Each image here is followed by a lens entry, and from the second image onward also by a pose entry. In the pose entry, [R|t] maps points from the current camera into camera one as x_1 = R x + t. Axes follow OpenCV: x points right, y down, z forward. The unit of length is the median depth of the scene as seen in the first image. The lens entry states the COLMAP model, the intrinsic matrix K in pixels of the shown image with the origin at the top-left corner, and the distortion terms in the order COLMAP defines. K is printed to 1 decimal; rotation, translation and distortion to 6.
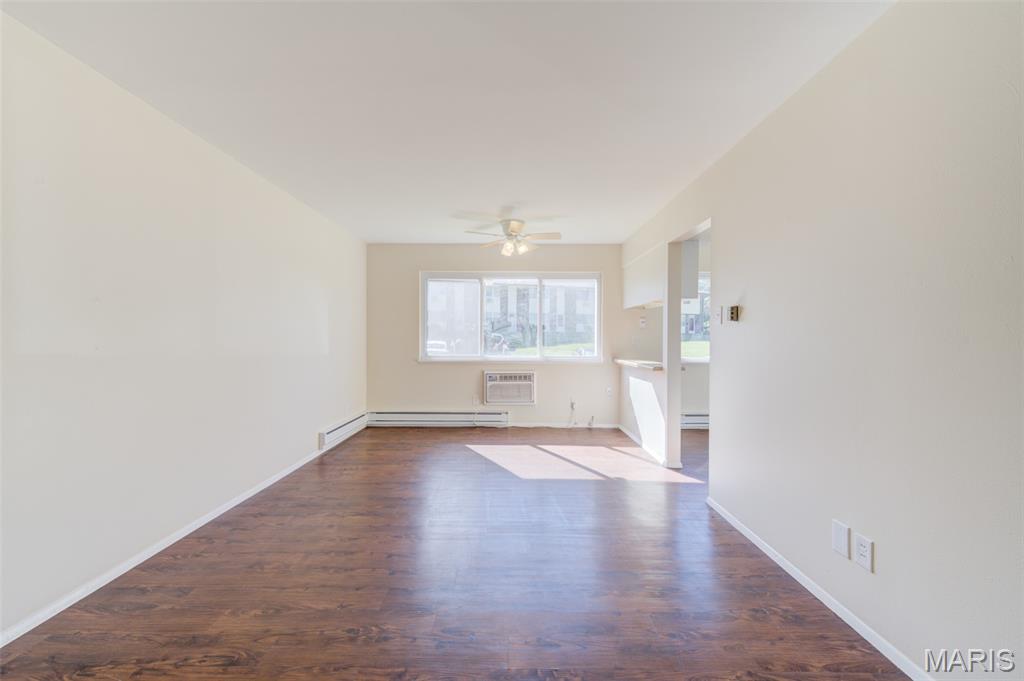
lens RADIAL K [[400.7, 0, 510.6], [0, 400.7, 339.6], [0, 0, 1]] dist [0.008800, -0.001809]
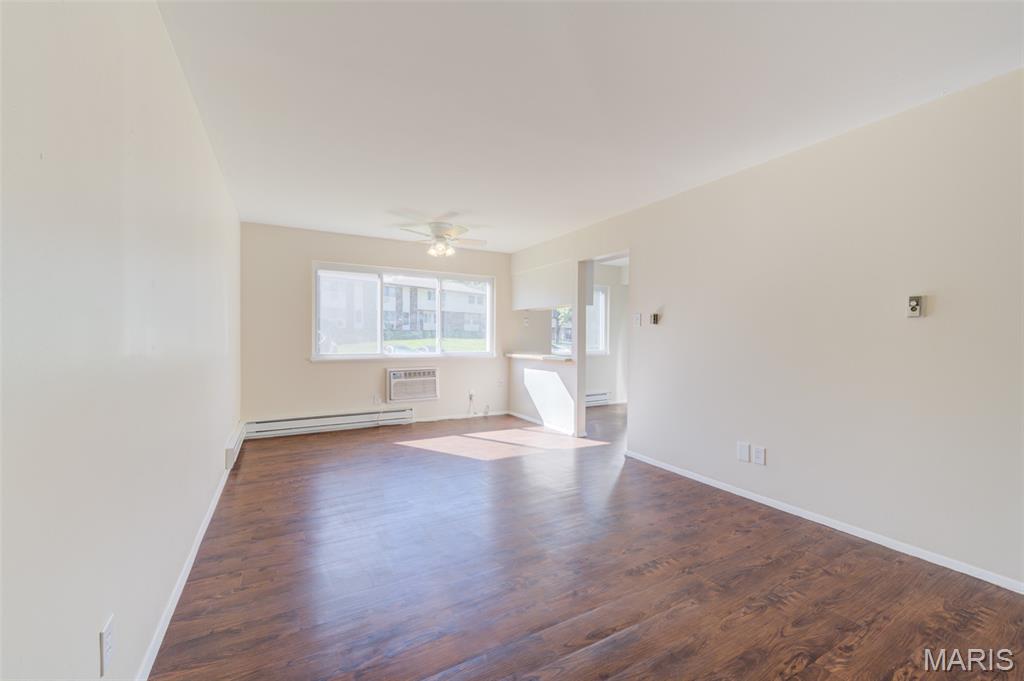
lens RADIAL K [[400.7, 0, 510.0], [0, 400.7, 342.0], [0, 0, 1]] dist [0.008800, -0.001809]
pose [[0.875576, -0.005086, 0.483054, -0.340378], [-0.000905, 0.999926, 0.012169, 0.000492], [-0.483080, -0.011092, 0.875506, -0.008445]]
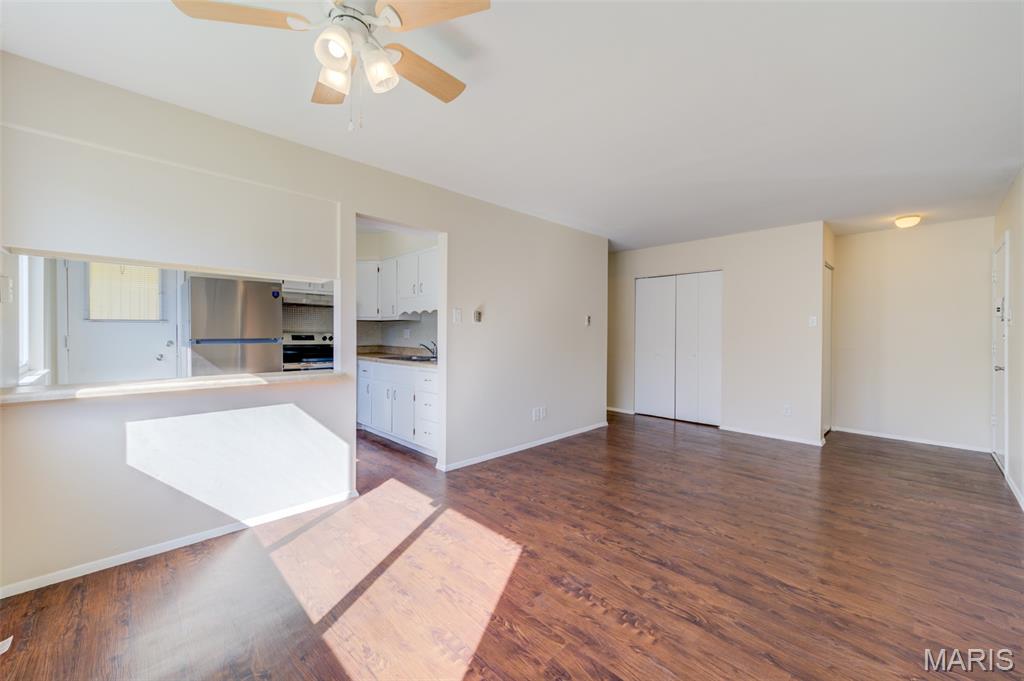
lens RADIAL K [[400.7, 0, 516.3], [0, 400.7, 334.9], [0, 0, 1]] dist [0.008800, -0.001809]
pose [[-0.713655, -0.007800, 0.700454, -0.318775], [-0.006569, 0.999969, 0.004442, -0.004545], [-0.700467, -0.001432, -0.713684, 1.108007]]
